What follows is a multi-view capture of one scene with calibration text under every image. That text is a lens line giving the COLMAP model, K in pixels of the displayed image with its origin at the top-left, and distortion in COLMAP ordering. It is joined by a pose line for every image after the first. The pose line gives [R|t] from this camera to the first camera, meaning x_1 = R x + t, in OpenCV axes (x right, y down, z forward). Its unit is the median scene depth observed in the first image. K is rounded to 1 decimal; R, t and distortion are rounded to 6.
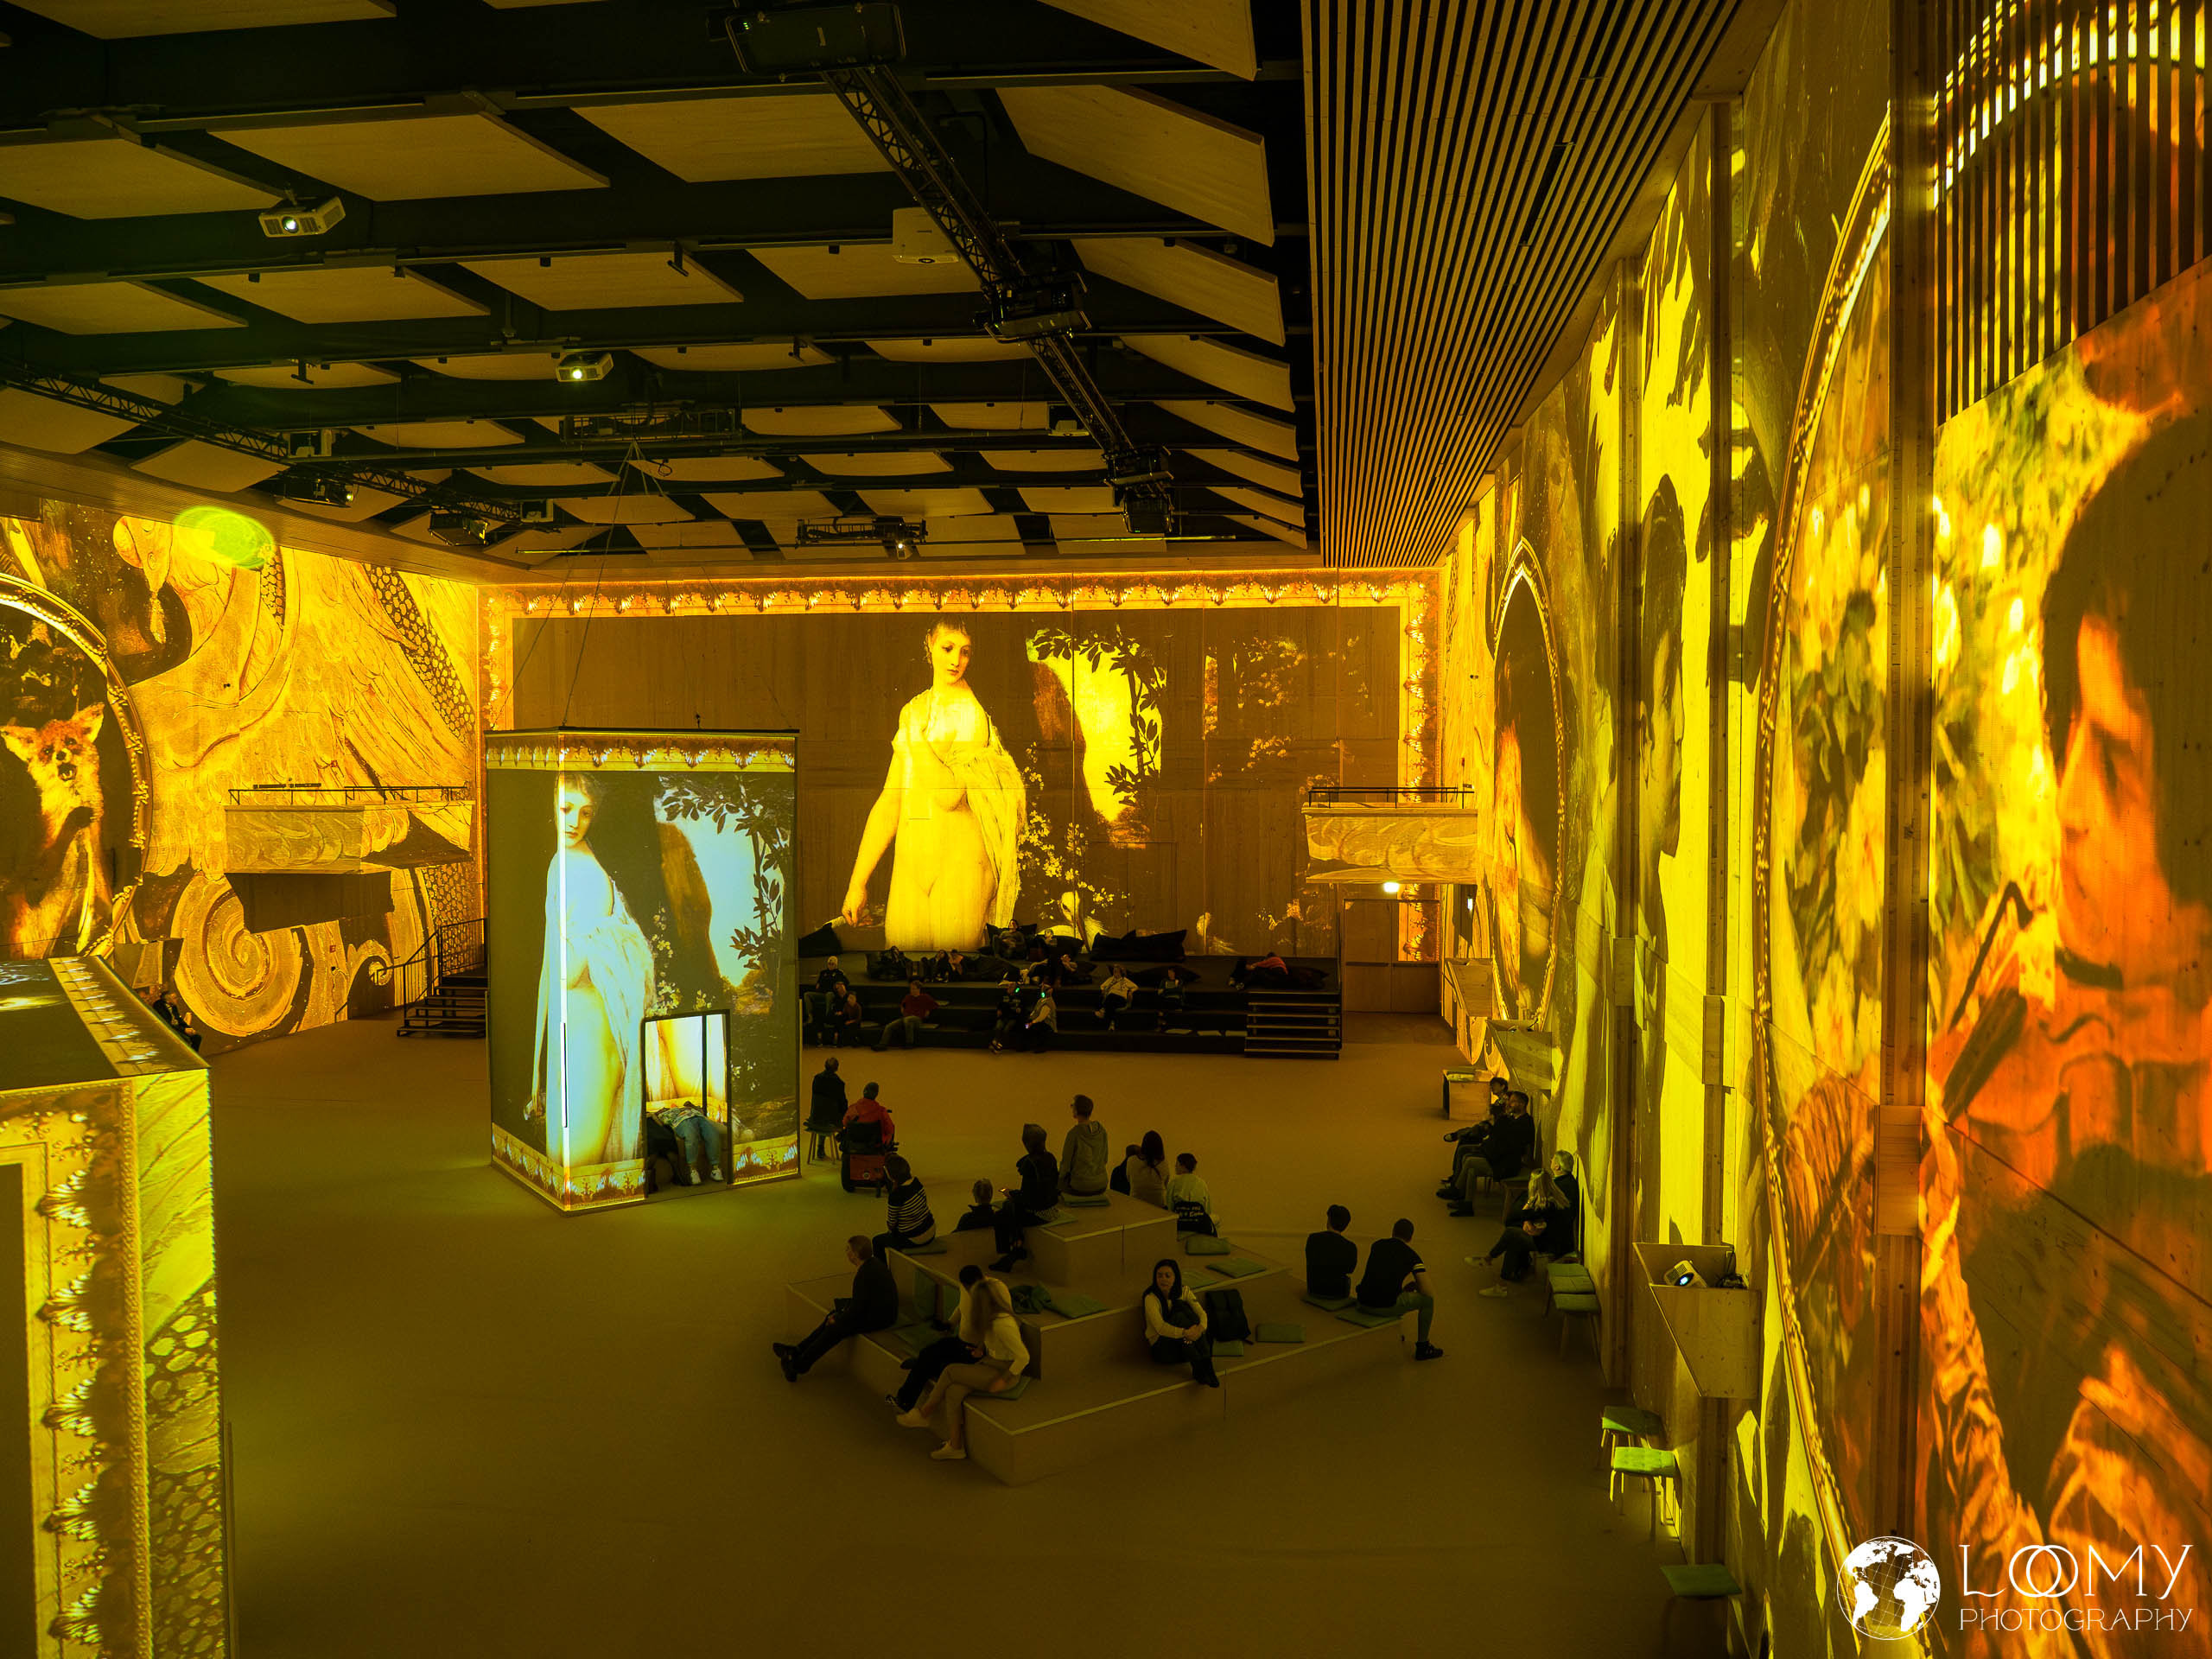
lens RADIAL K [[1587.0, 0, 1111.9], [0, 1587.0, 818.3], [0, 0, 1]] dist [-0.029482, 0.009386]
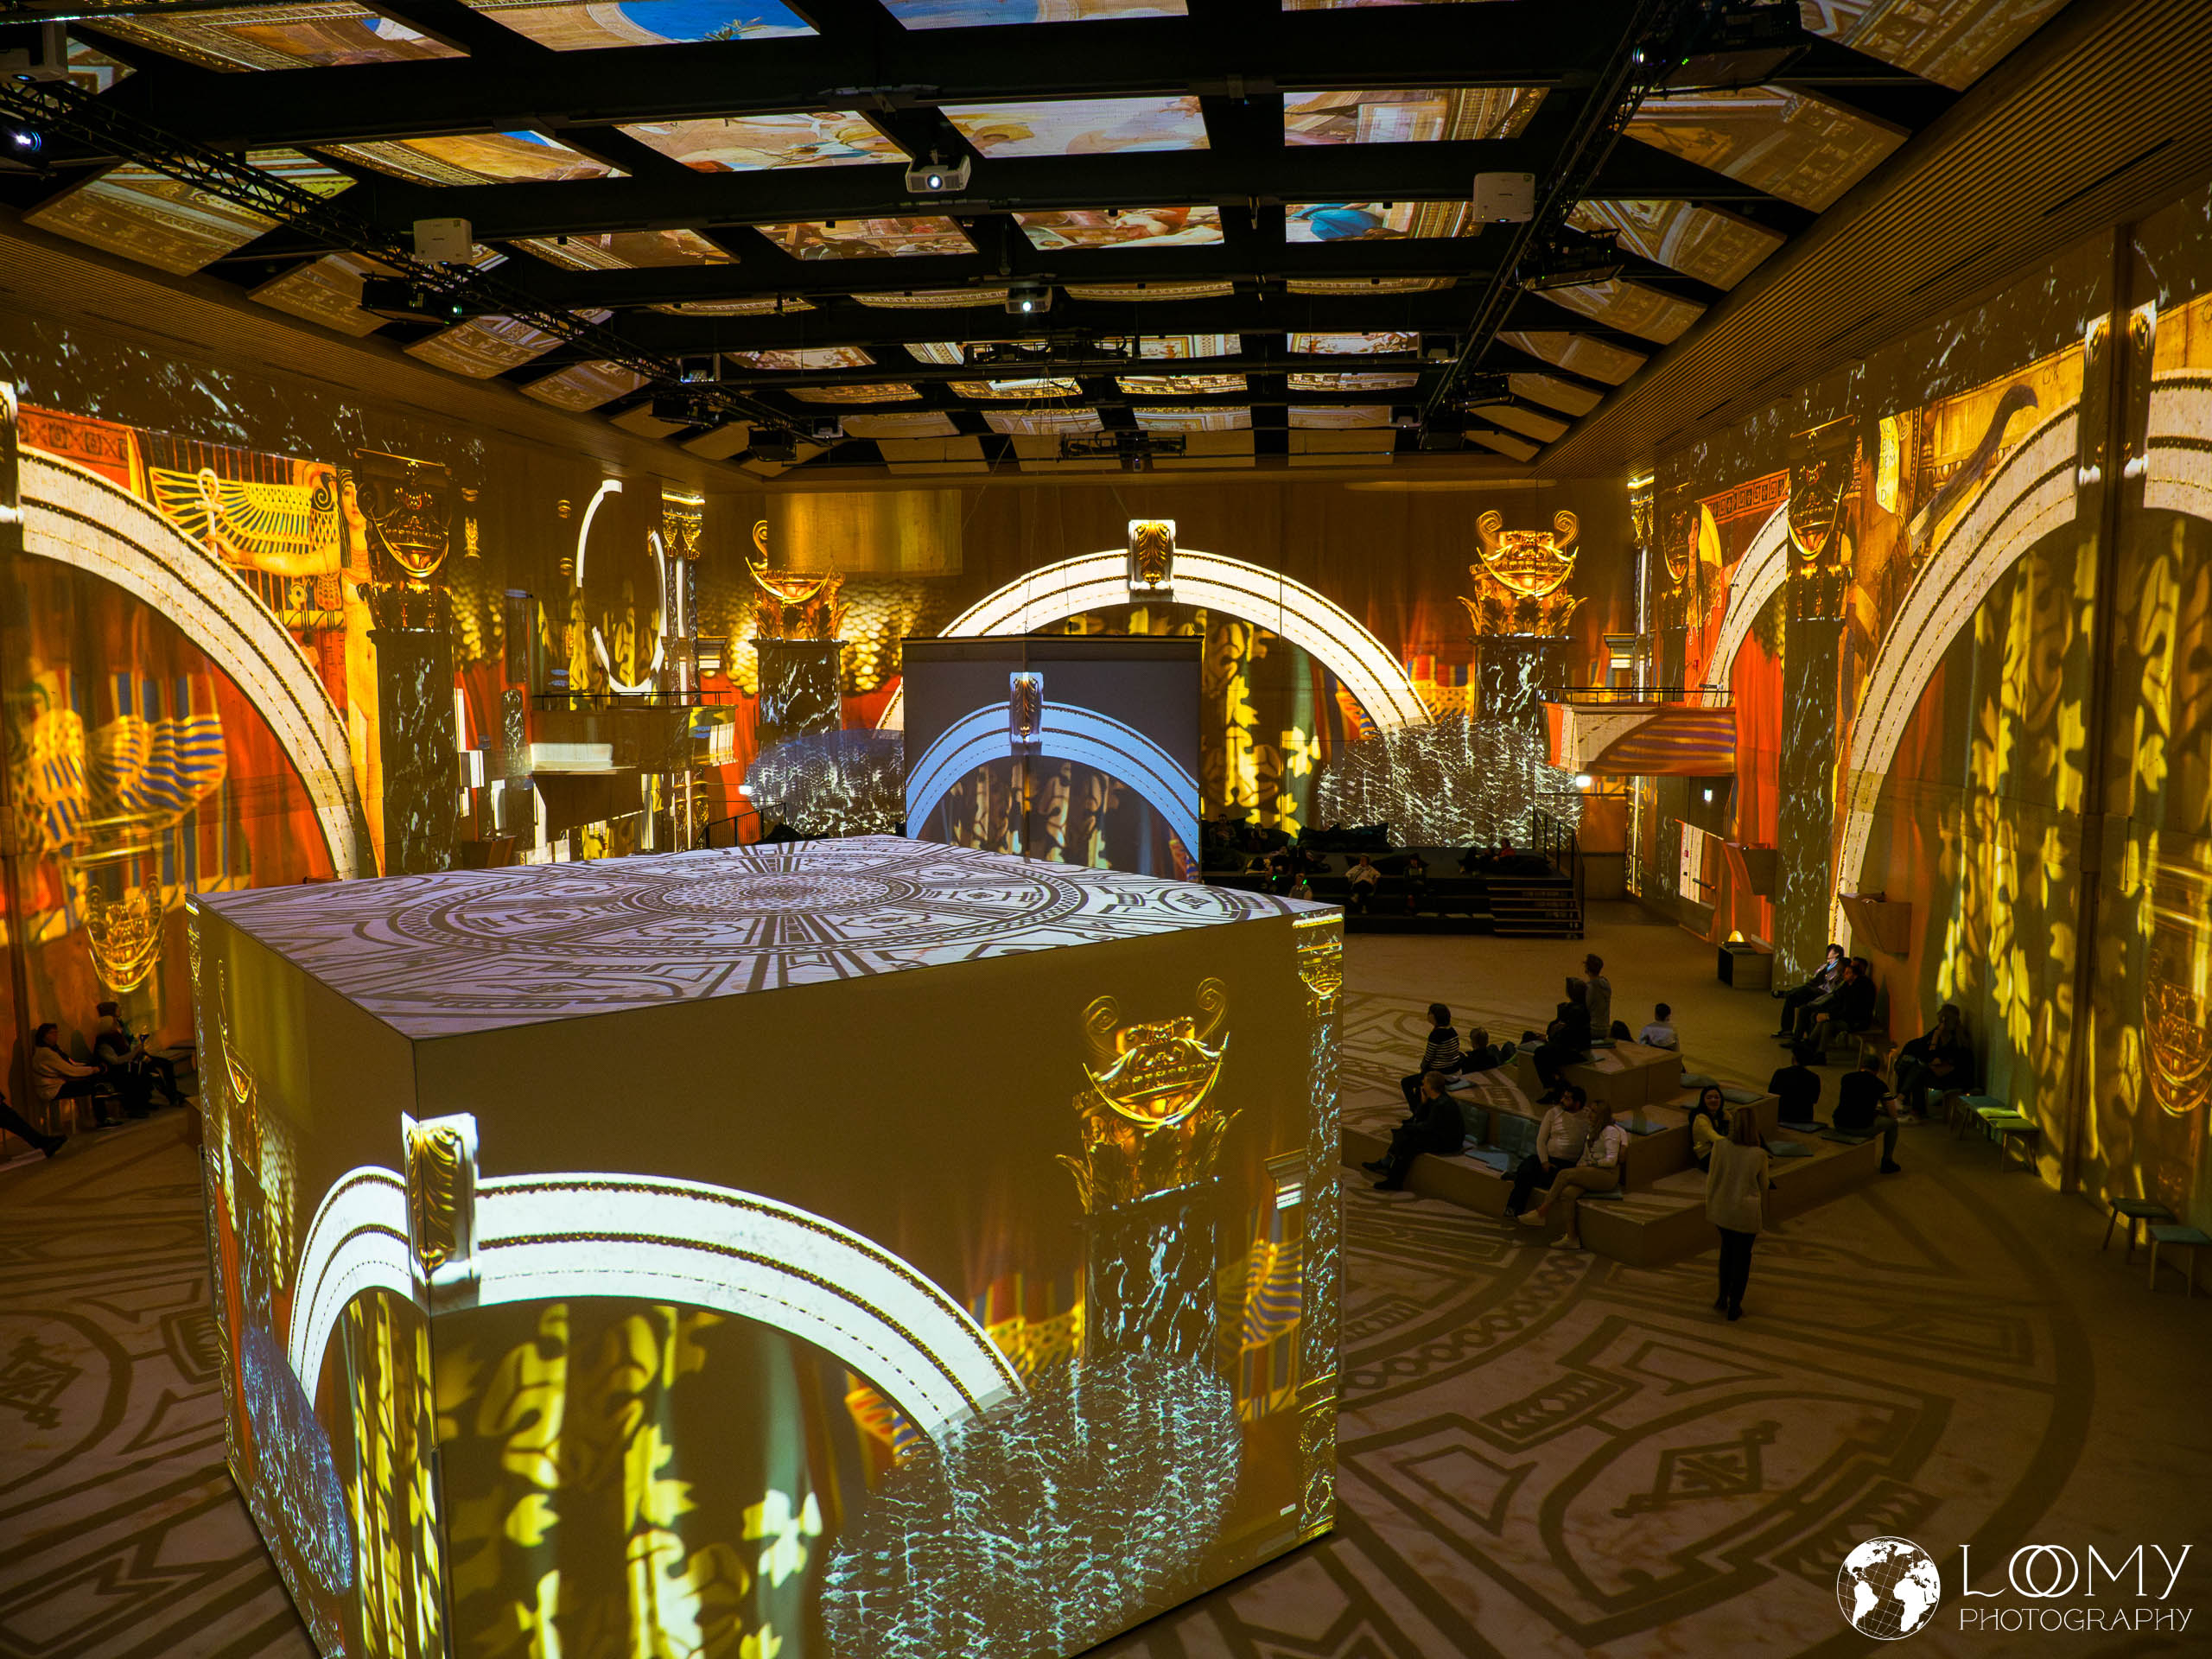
lens RADIAL K [[1585.7, 0, 1116.7], [0, 1585.7, 836.9], [0, 0, 1]] dist [-0.035439, 0.014361]
pose [[0.999489, -0.008225, 0.030892, -0.372150], [0.005983, 0.997387, 0.071991, 0.004098], [-0.031403, -0.071770, 0.996927, -0.127123]]
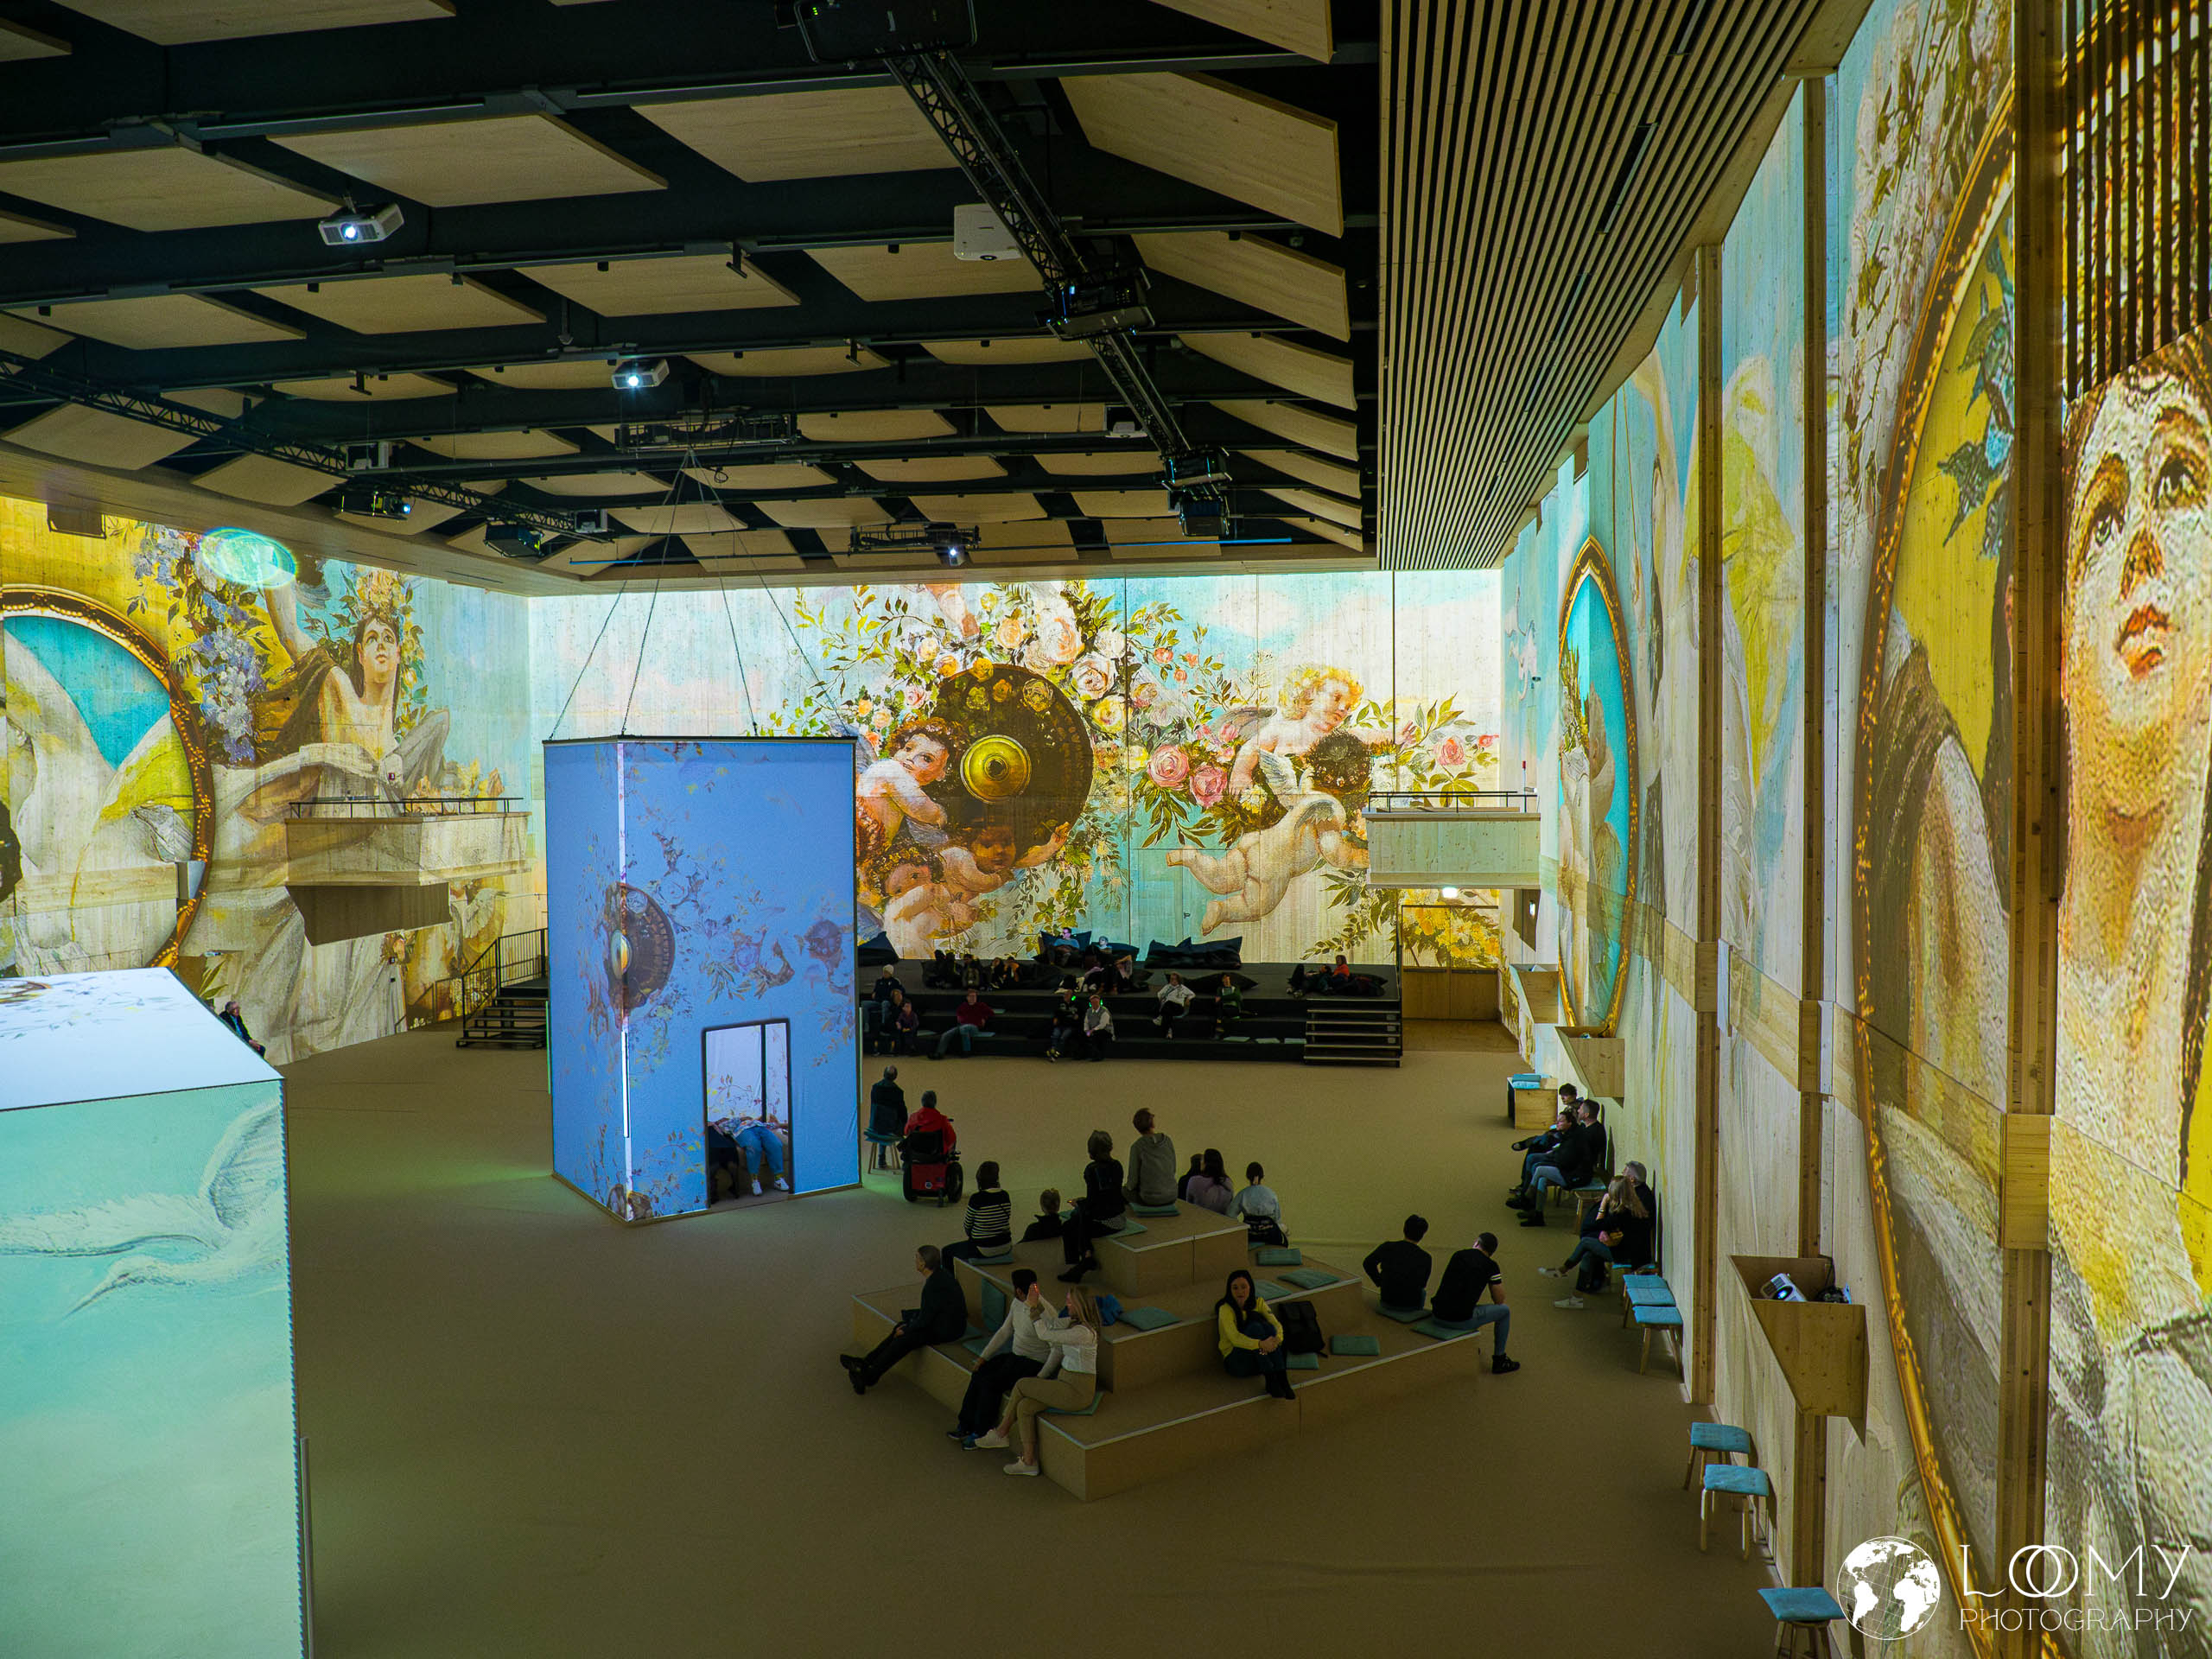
lens RADIAL K [[1585.7, 0, 1116.7], [0, 1585.7, 836.9], [0, 0, 1]] dist [-0.035439, 0.014361]
pose [[0.999648, -0.006001, -0.025855, -0.012066], [0.006174, 0.999959, 0.006635, 0.001593], [0.025815, -0.006792, 0.999644, 0.014665]]
